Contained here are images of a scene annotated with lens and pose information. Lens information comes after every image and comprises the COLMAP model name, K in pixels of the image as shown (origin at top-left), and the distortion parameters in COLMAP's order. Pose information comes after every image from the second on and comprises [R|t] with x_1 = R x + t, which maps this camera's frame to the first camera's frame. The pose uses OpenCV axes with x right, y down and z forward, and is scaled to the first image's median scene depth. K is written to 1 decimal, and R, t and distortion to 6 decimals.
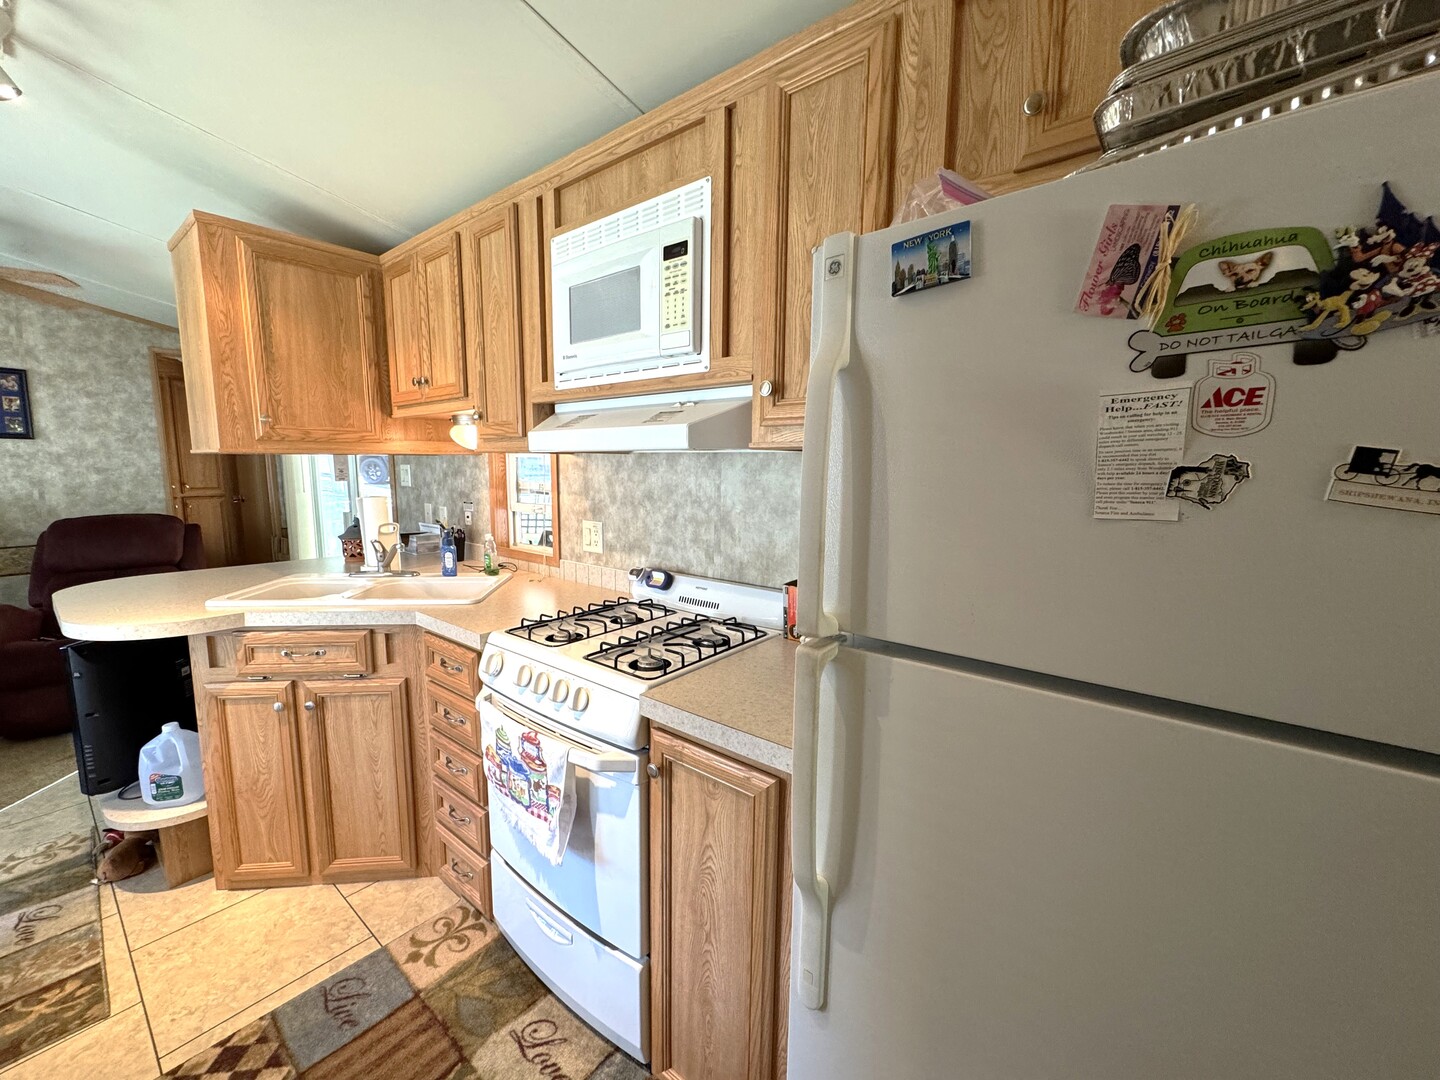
lens RADIAL K [[578.8, 0, 713.0], [0, 578.8, 539.2], [0, 0, 1]] dist [-0.004488, 0.000994]
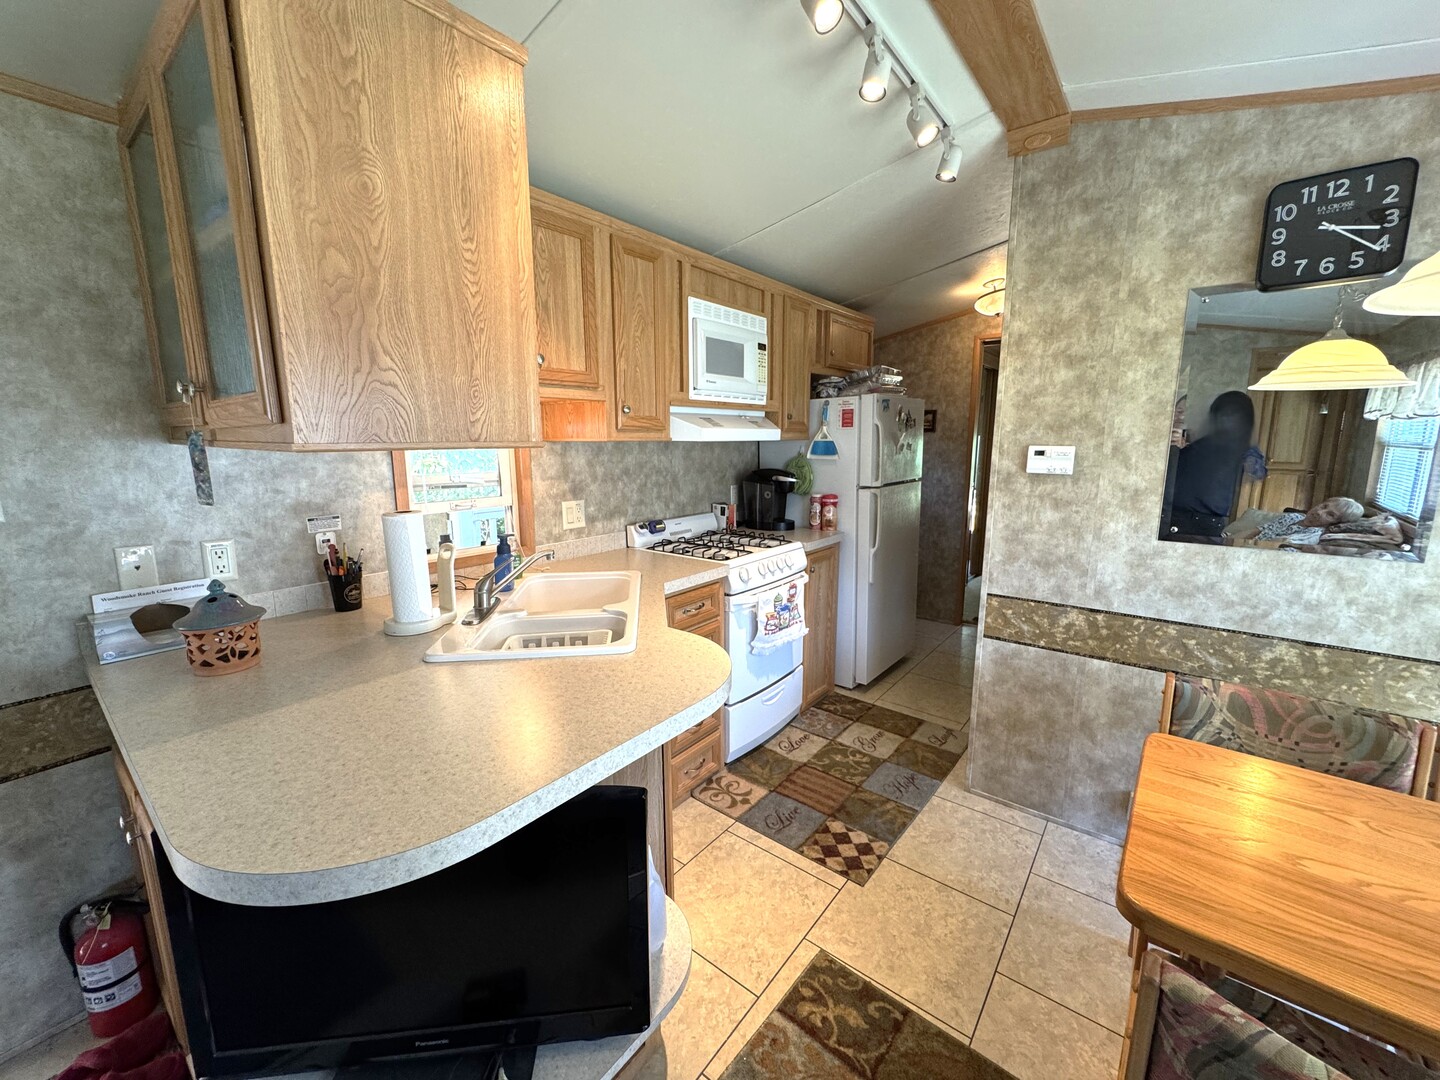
lens RADIAL K [[578.8, 0, 719.8], [0, 578.8, 538.5], [0, 0, 1]] dist [-0.004488, 0.000994]
pose [[-0.018573, -0.179825, 0.983523, -1.580912], [0.130845, 0.974796, 0.180700, -0.148785], [-0.991229, 0.132046, 0.005424, 0.852246]]
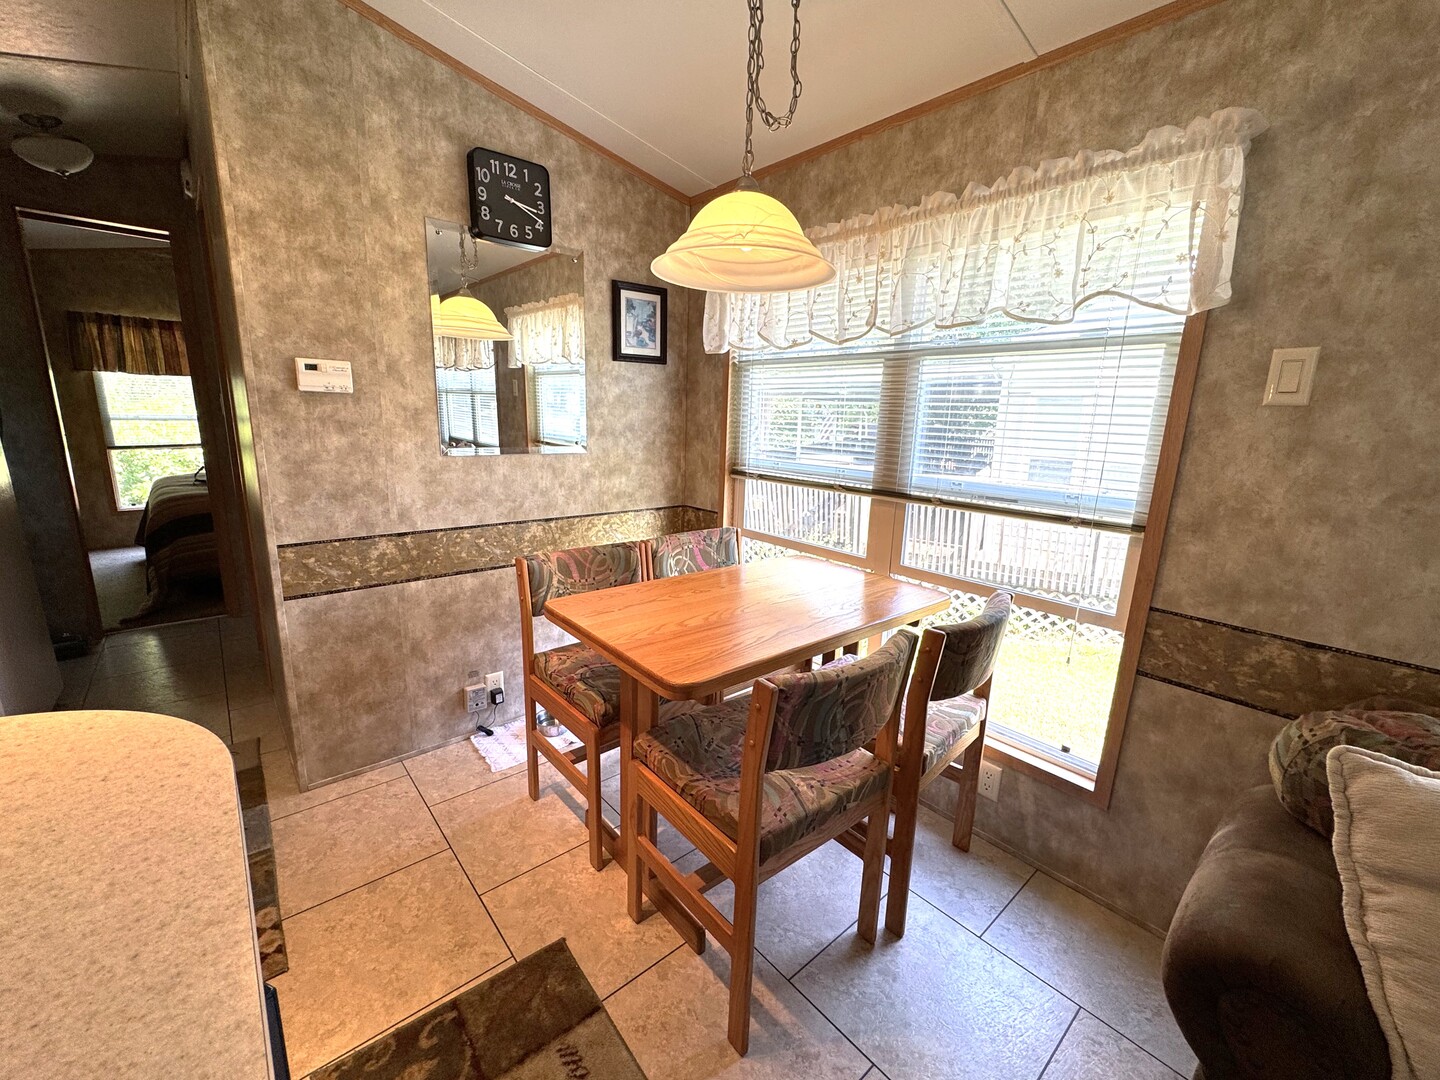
lens RADIAL K [[578.8, 0, 716.5], [0, 578.8, 541.3], [0, 0, 1]] dist [-0.004488, 0.000994]
pose [[-0.985480, -0.073434, 0.153092, -1.293907], [-0.016886, 0.939554, 0.341984, -0.095306], [-0.168951, 0.334433, -0.927152, 1.088332]]
